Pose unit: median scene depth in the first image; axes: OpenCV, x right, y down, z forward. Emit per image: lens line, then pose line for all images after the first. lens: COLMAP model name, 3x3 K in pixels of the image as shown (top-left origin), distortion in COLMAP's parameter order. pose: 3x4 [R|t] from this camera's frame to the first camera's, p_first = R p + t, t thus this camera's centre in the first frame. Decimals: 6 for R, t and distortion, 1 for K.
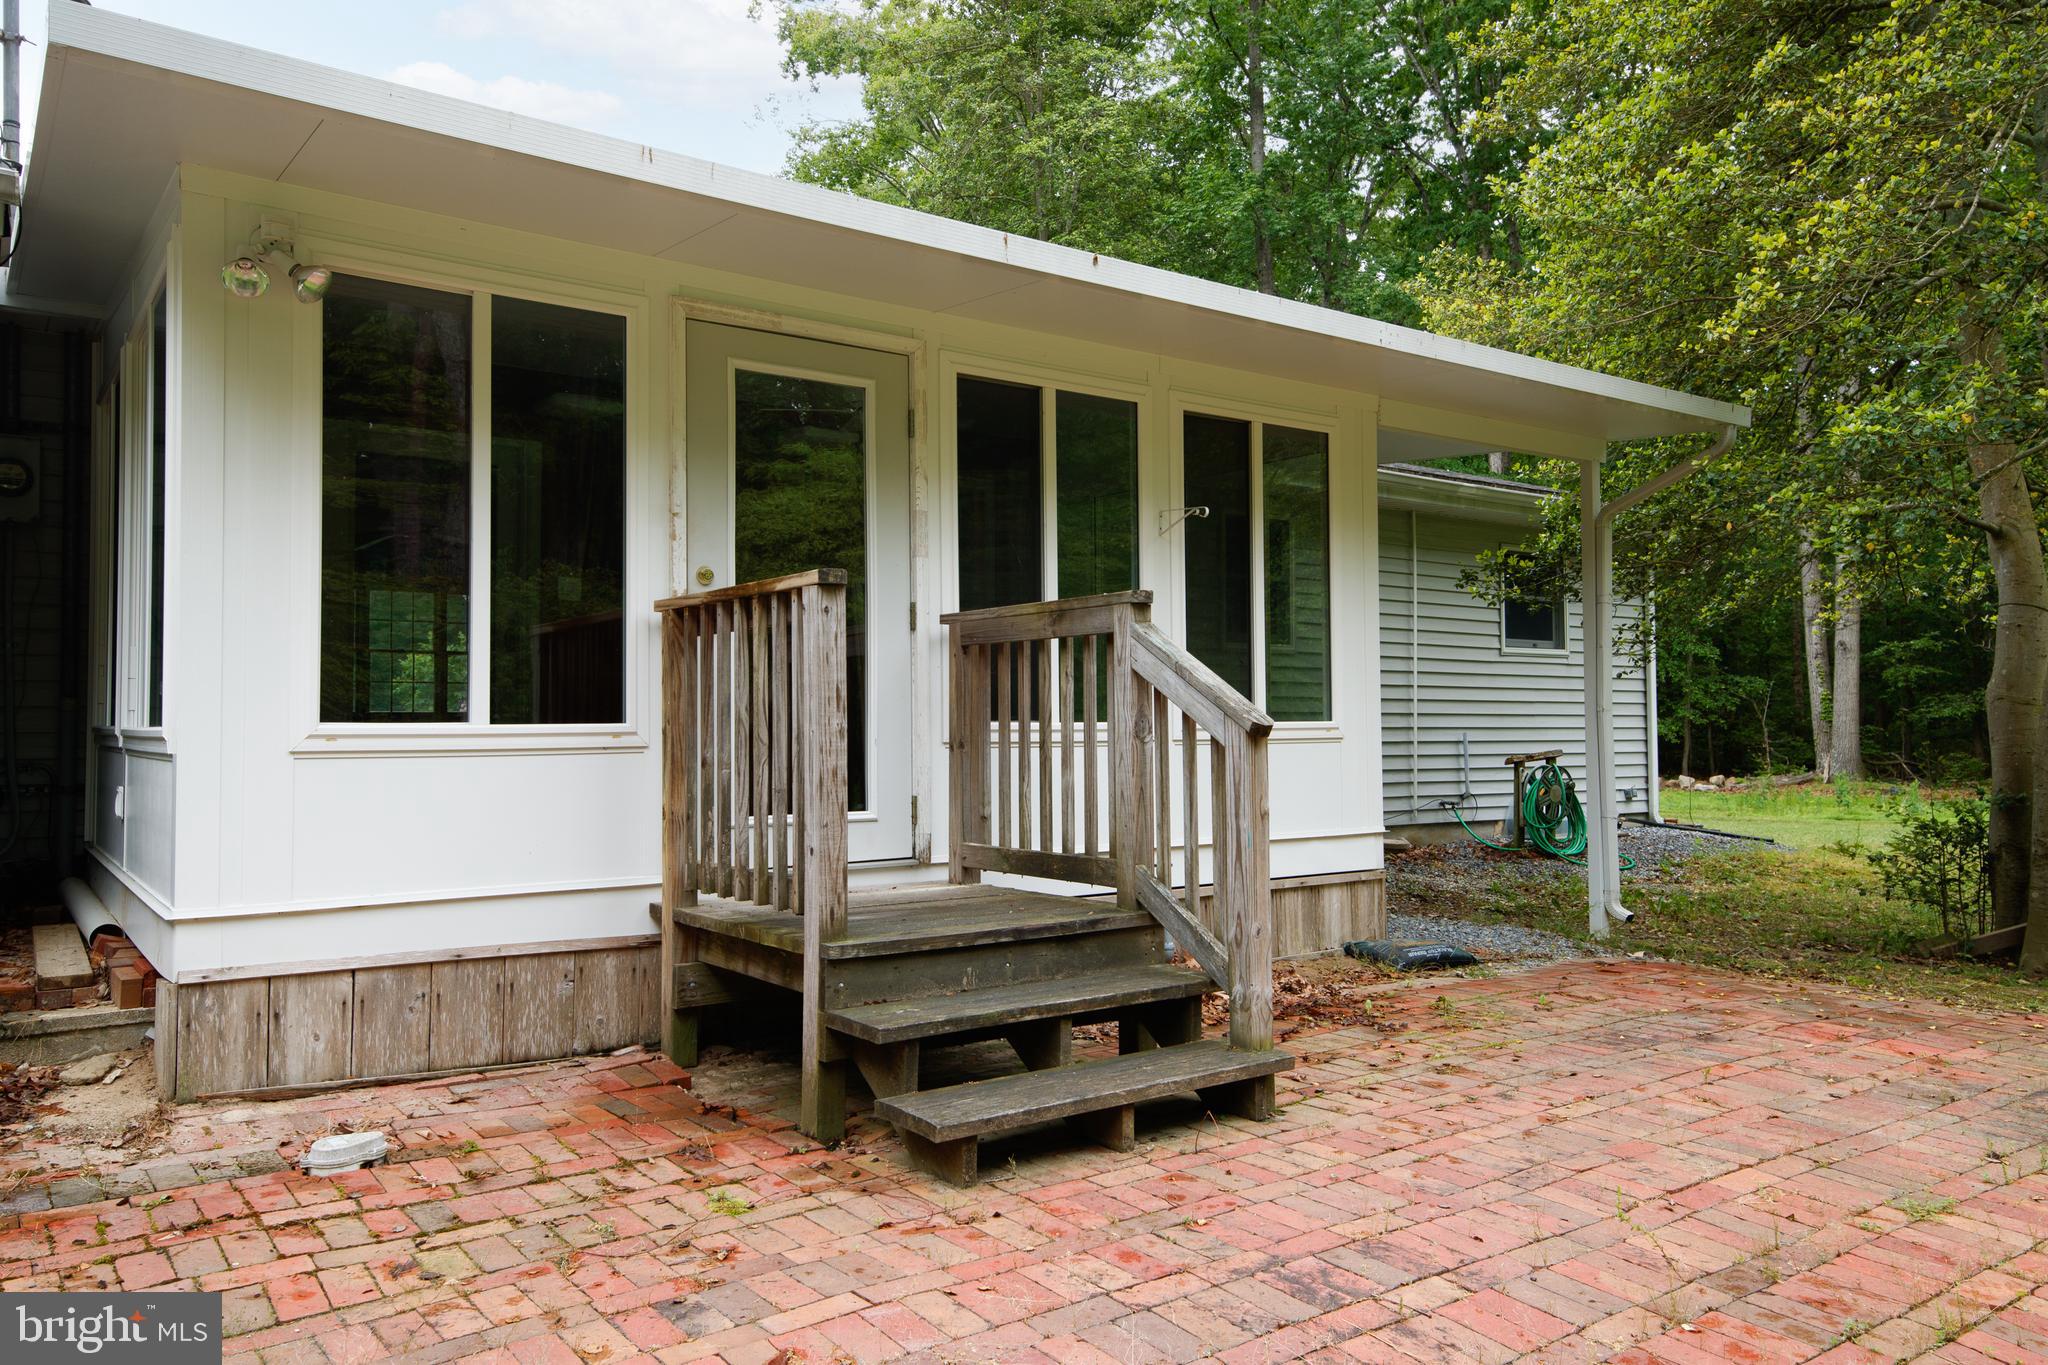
lens RADIAL K [[1458.3, 0, 1026.8], [0, 1458.3, 674.8], [0, 0, 1]] dist [0.035166, 0.000180]
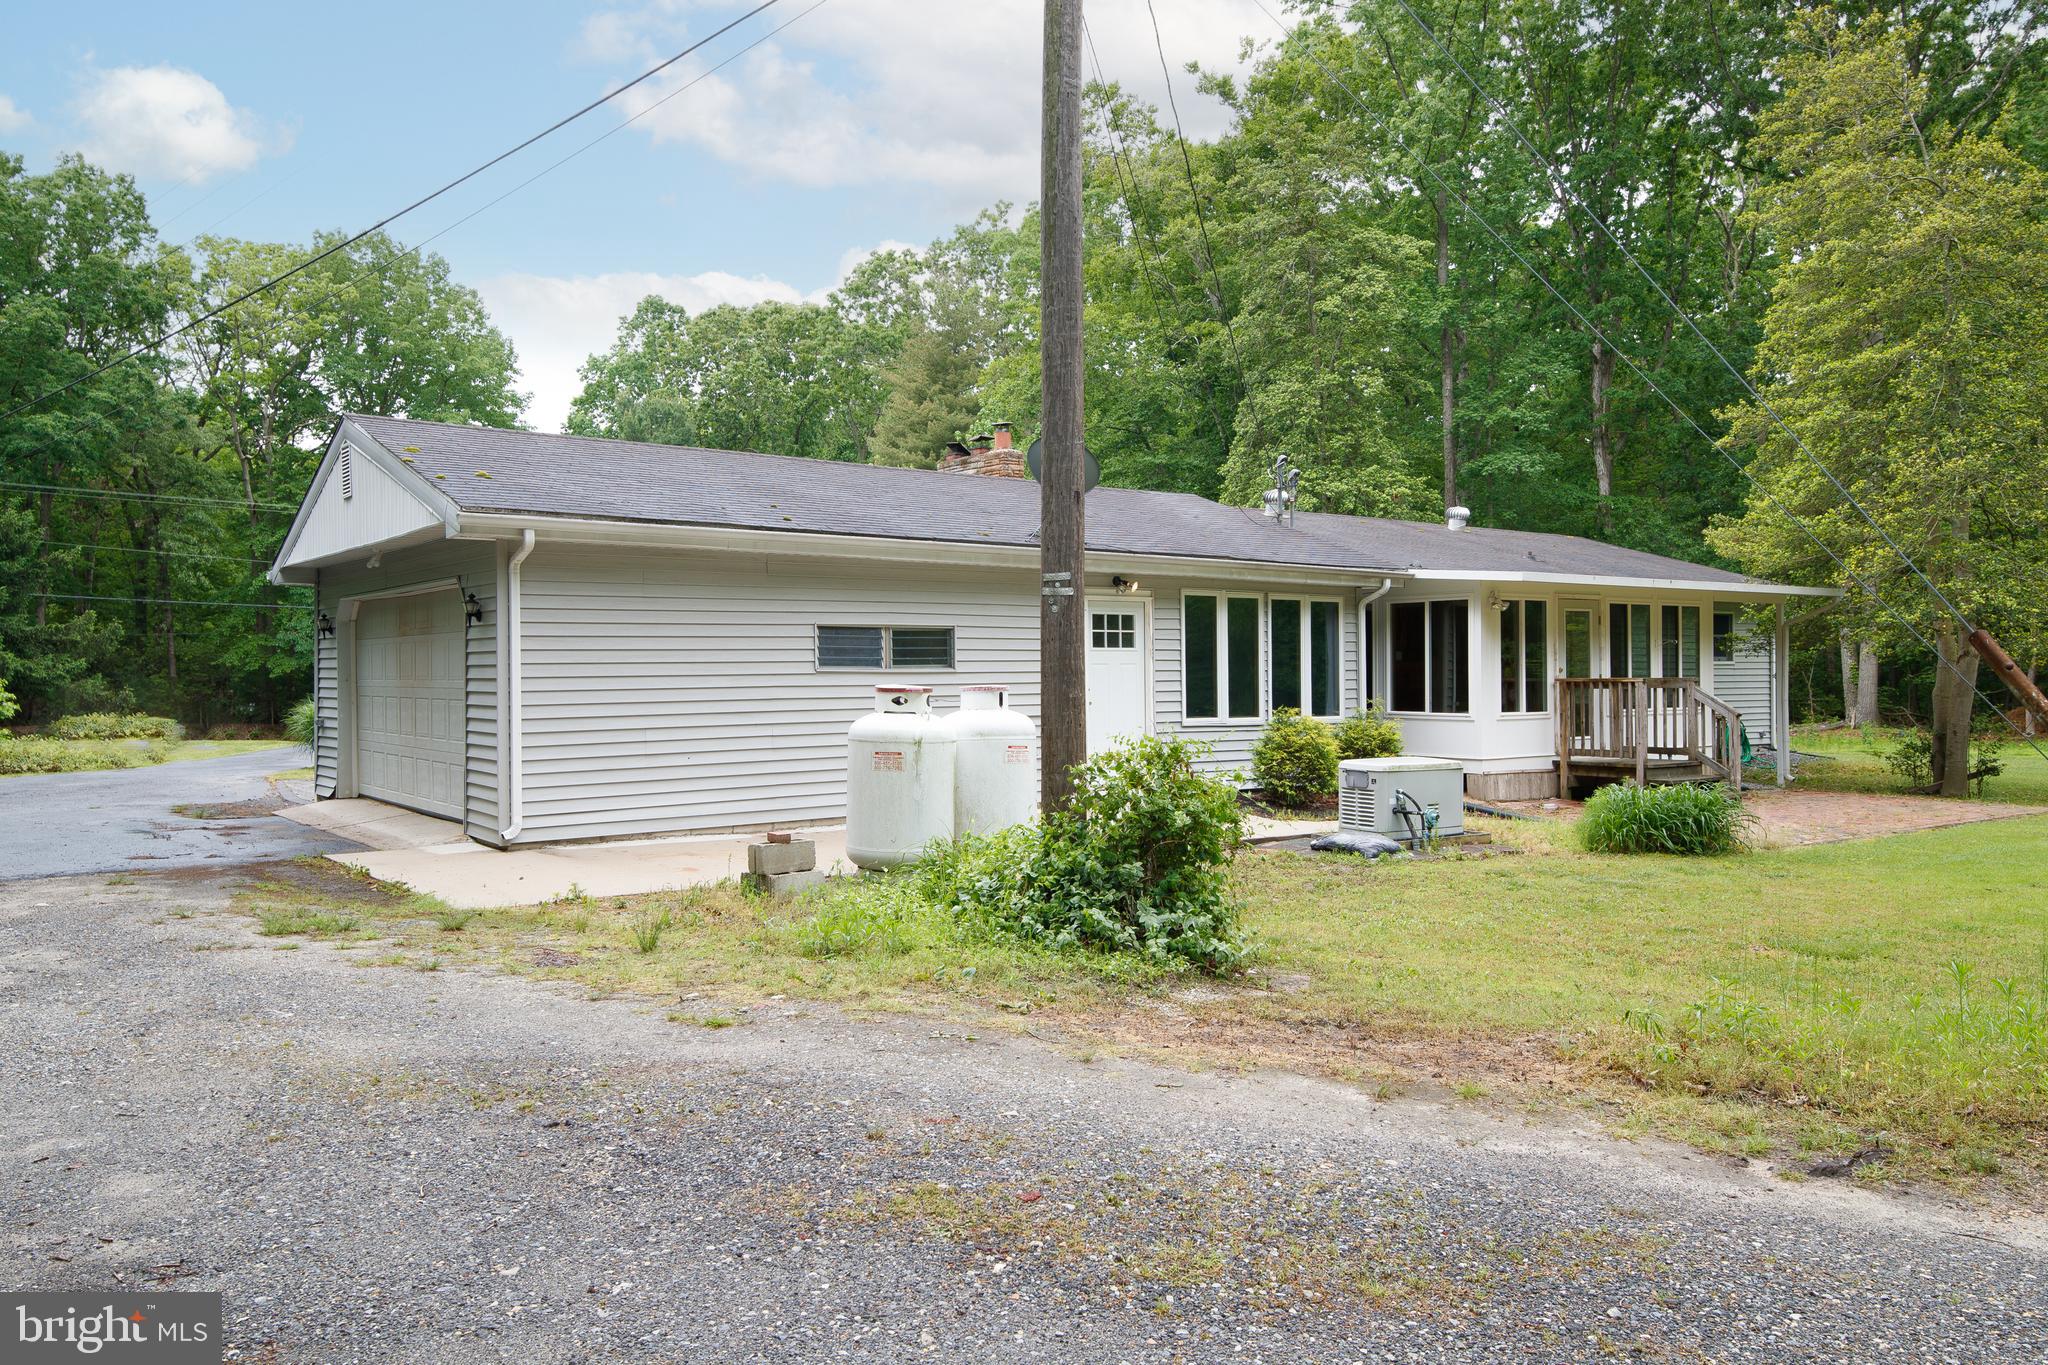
lens RADIAL K [[1497.3, 0, 1018.9], [0, 1497.3, 667.6], [0, 0, 1]] dist [0.057884, -0.034819]
pose [[0.999998, -0.000531, 0.001802, -1.232059], [0.000473, 0.999483, 0.032145, -0.153379], [-0.001818, -0.032144, 0.999482, -2.139143]]
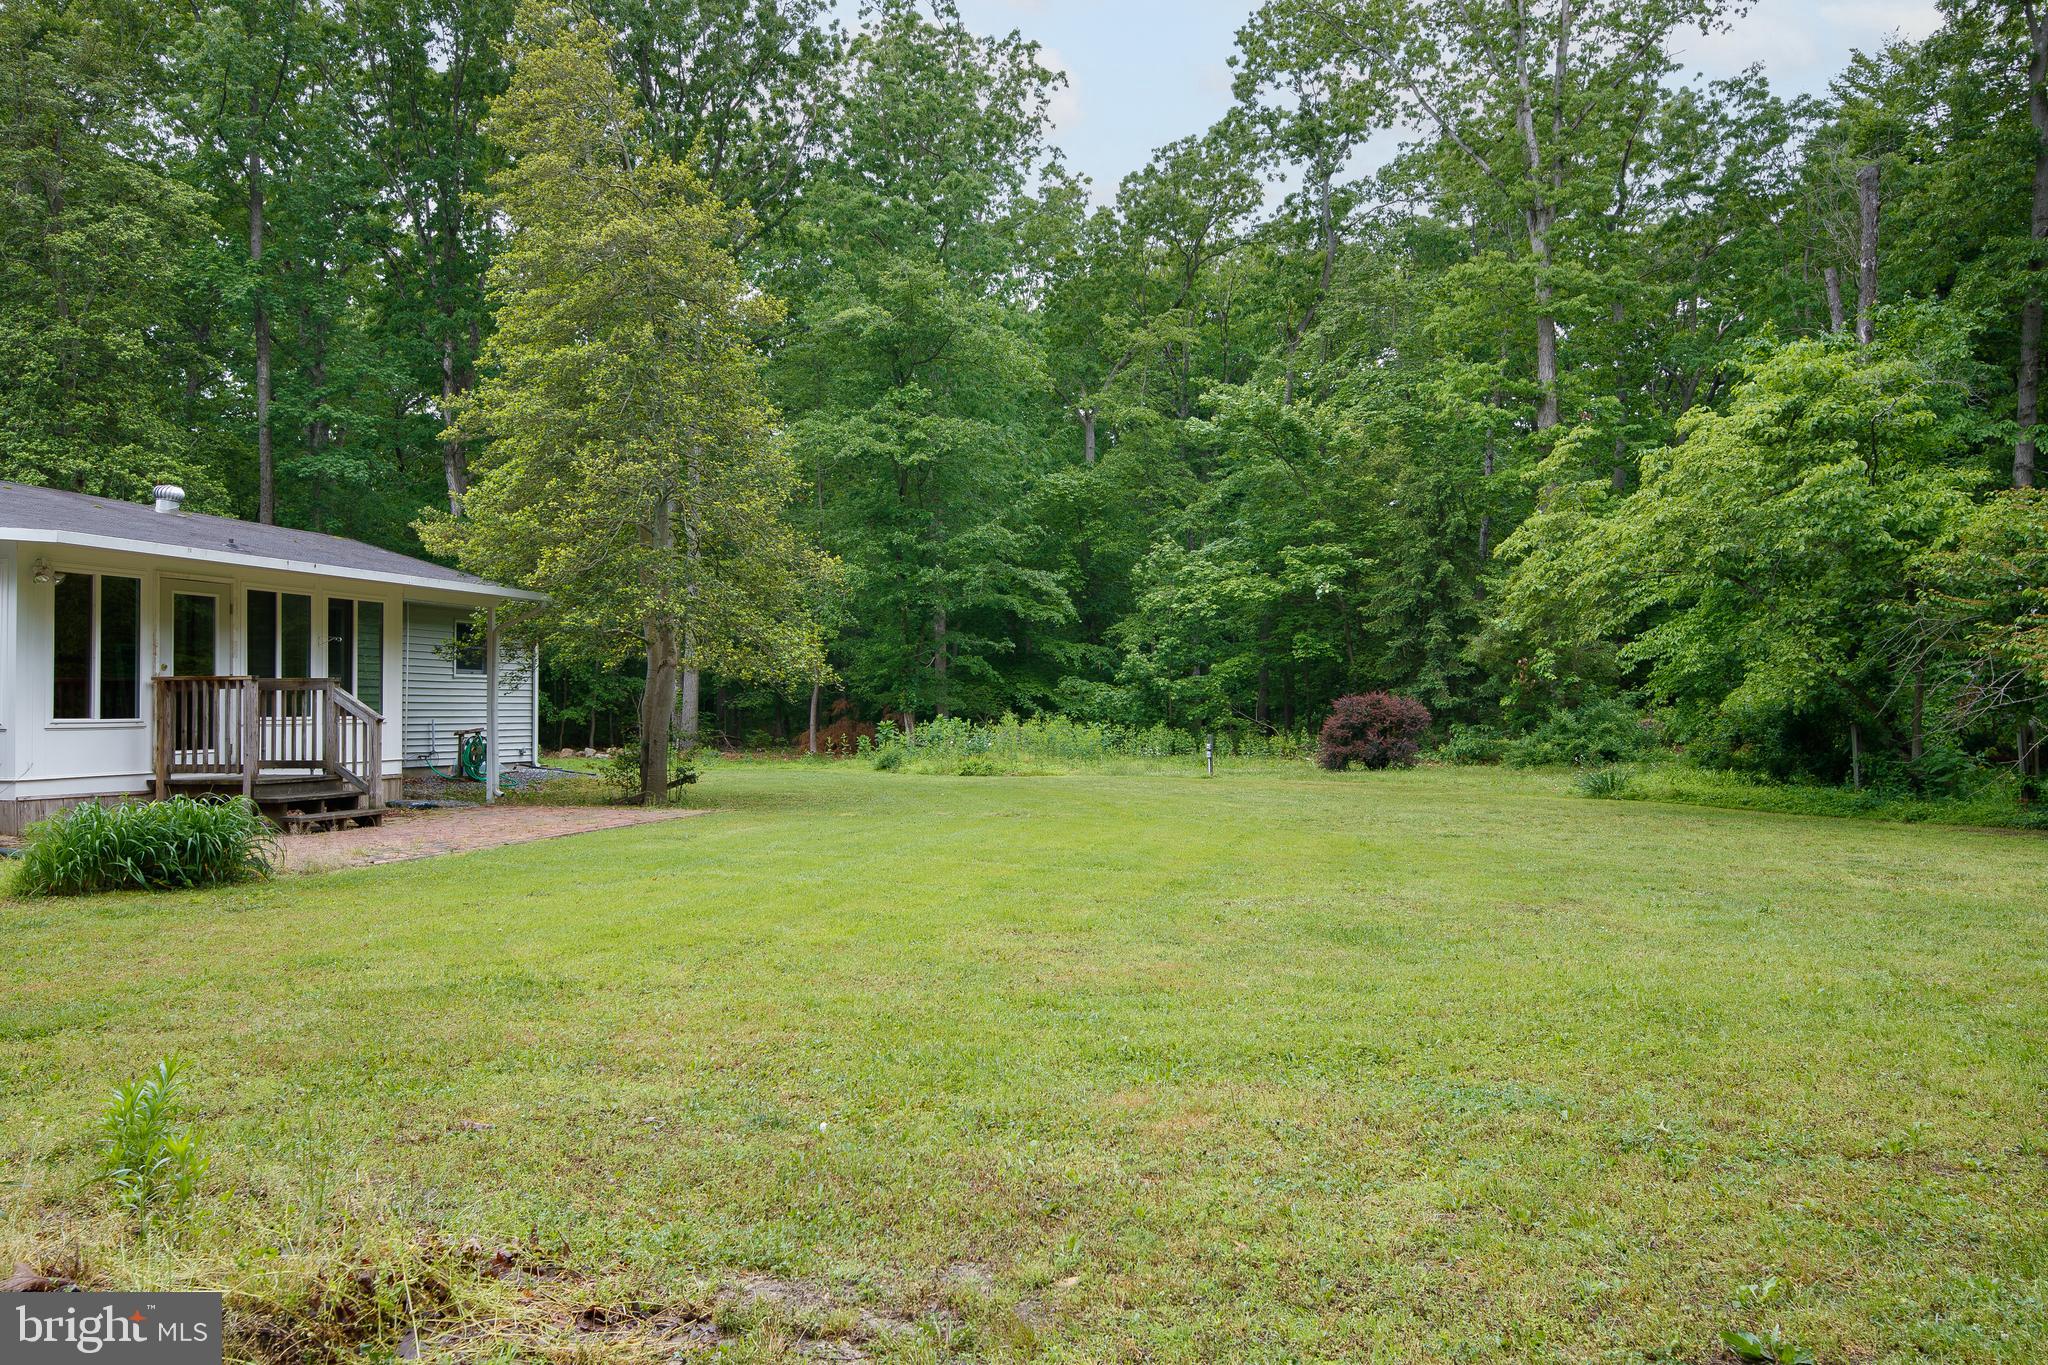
lens RADIAL K [[1458.3, 0, 1026.8], [0, 1458.3, 674.8], [0, 0, 1]] dist [0.035166, 0.000180]
pose [[0.776274, 0.016372, 0.630182, -0.578336], [-0.023230, 0.999727, 0.002643, -0.078798], [-0.629967, -0.016691, 0.776443, -1.839210]]
